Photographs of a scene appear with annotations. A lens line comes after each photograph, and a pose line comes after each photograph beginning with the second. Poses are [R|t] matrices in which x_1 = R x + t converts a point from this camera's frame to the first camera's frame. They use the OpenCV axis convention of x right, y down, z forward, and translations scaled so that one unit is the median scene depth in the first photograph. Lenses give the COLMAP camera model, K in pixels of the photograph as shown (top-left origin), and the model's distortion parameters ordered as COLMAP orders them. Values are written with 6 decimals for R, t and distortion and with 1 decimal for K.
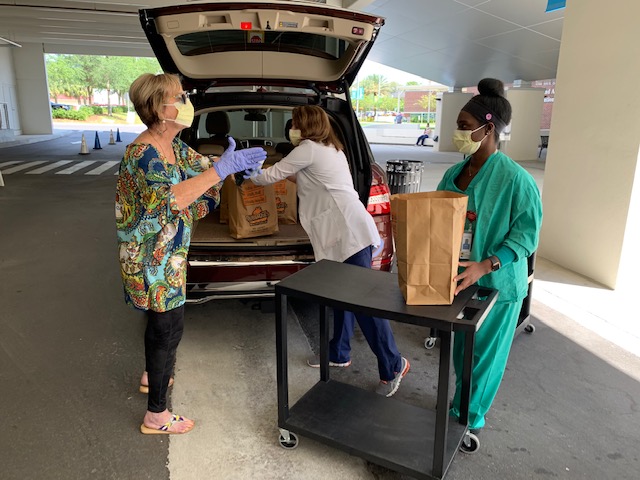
lens RADIAL K [[498.2, 0, 320.8], [0, 498.2, 238.3], [0, 0, 1]] dist [0.008617, -0.002300]
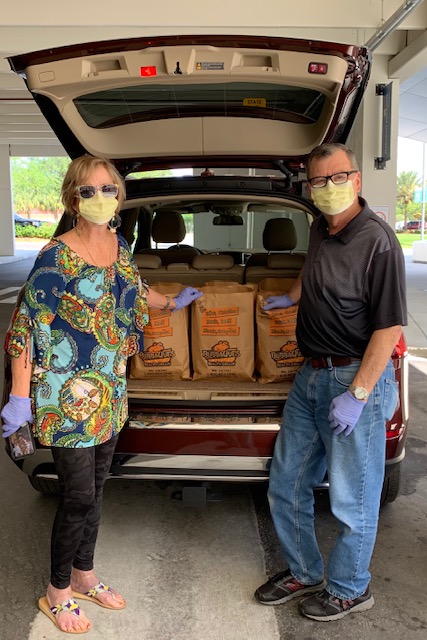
lens RADIAL K [[693.2, 0, 213.5], [0, 693.2, 319.6], [0, 0, 1]] dist [0.050924, 0.000000]
pose [[0.969382, 0.013492, -0.245186, 0.133207], [-0.042916, 0.992431, -0.115063, 0.013653], [0.241778, 0.122062, 0.962624, 0.107466]]
